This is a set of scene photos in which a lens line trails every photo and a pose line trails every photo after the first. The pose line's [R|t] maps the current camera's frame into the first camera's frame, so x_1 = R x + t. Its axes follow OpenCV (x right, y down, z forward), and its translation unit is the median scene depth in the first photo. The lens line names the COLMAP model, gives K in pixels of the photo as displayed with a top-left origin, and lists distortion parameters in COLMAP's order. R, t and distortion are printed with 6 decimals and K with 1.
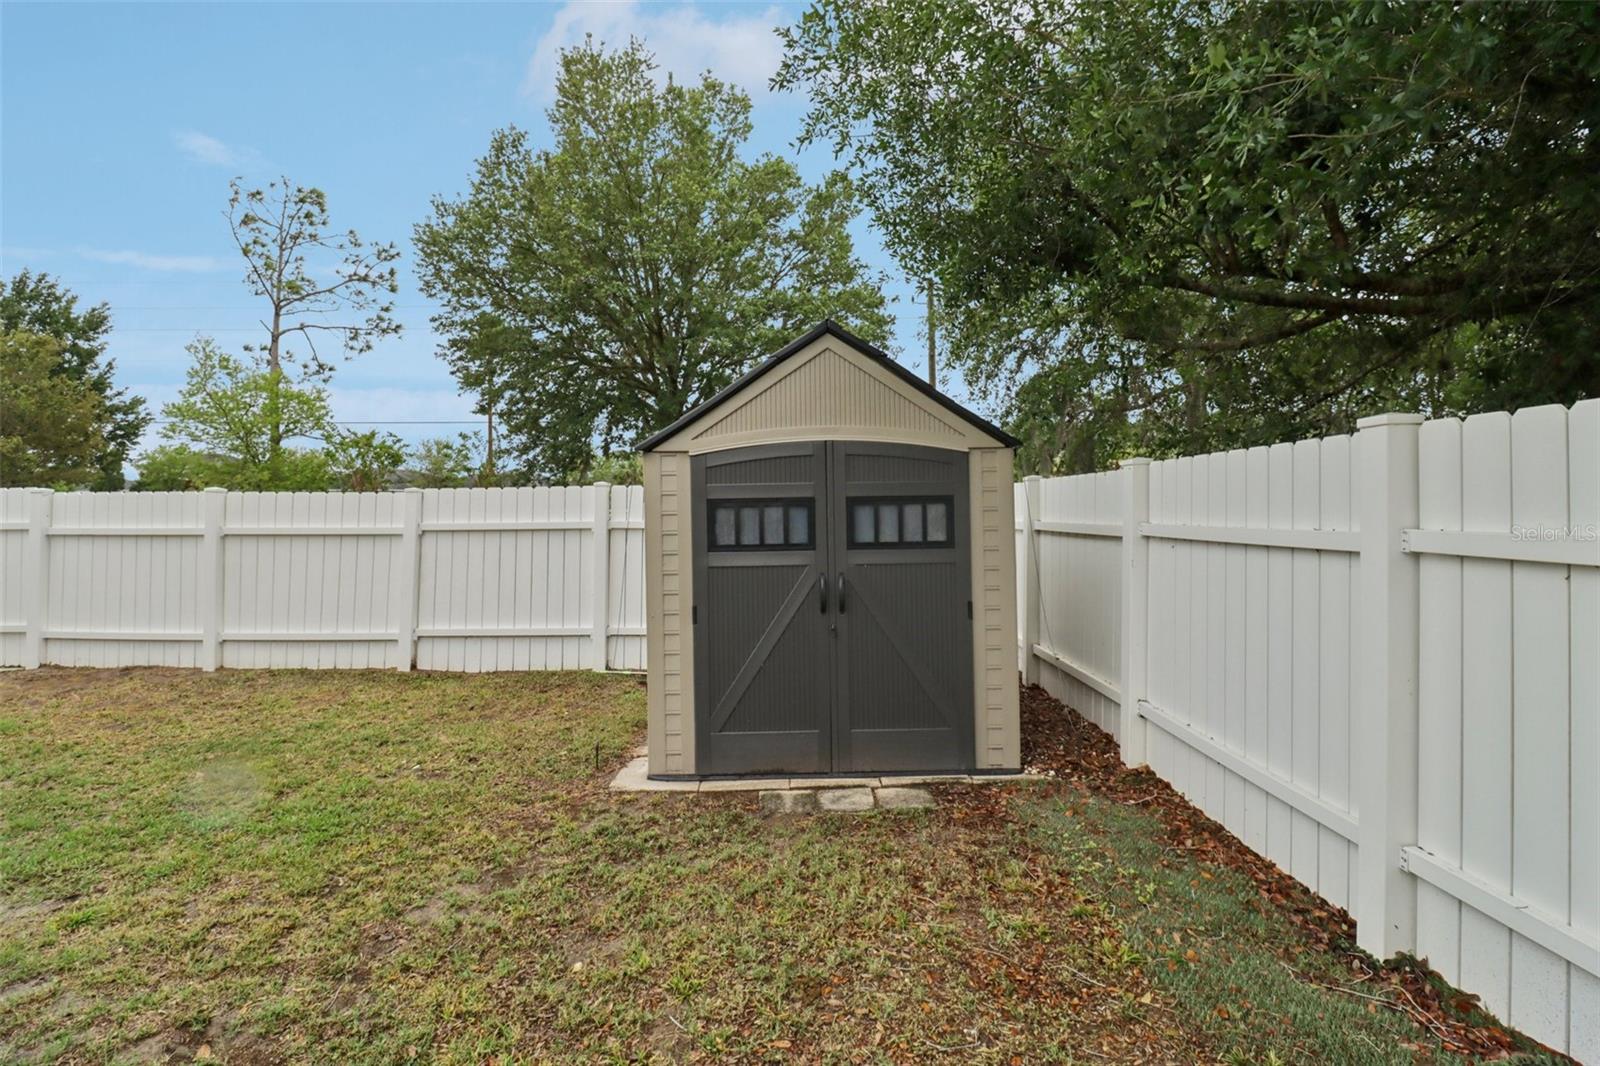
lens RADIAL K [[741.6, 0, 802.7], [0, 741.6, 521.3], [0, 0, 1]] dist [-0.005460, -0.004009]
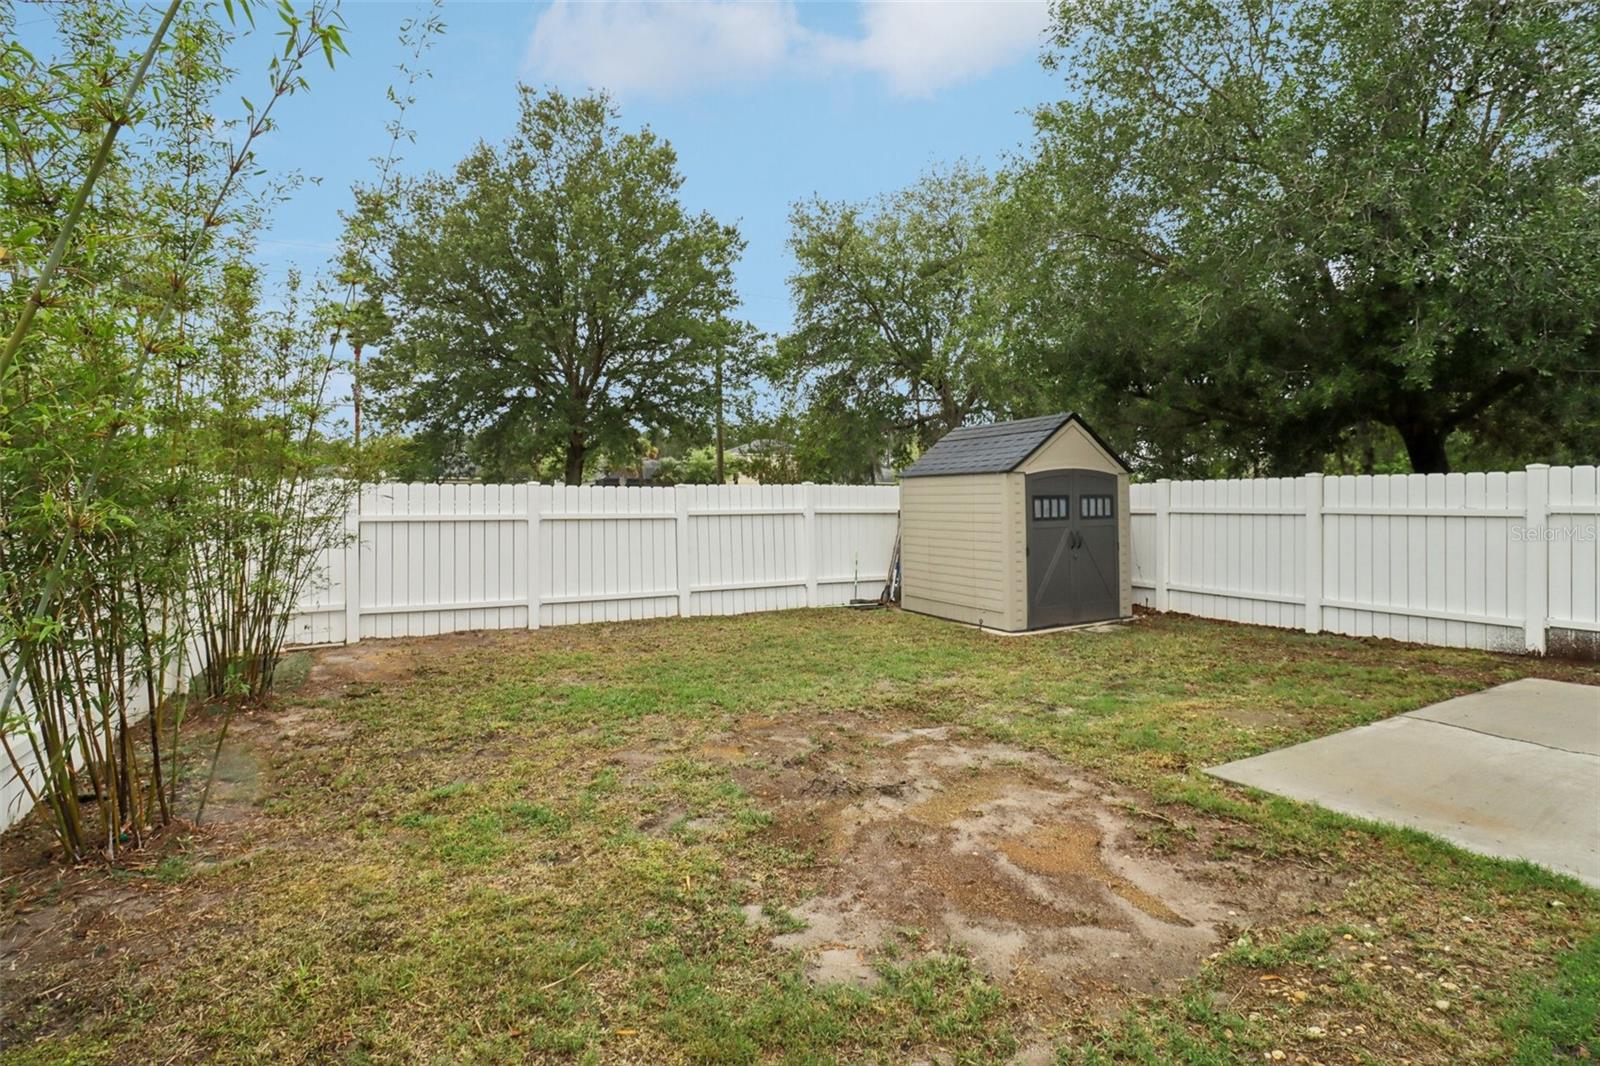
lens RADIAL K [[741.6, 0, 798.2], [0, 741.6, 522.5], [0, 0, 1]] dist [-0.005460, -0.004009]
pose [[0.895108, -0.010943, 0.445716, -1.620104], [0.006633, 0.999915, 0.011228, 0.017805], [-0.445801, -0.007094, 0.895104, -0.555229]]
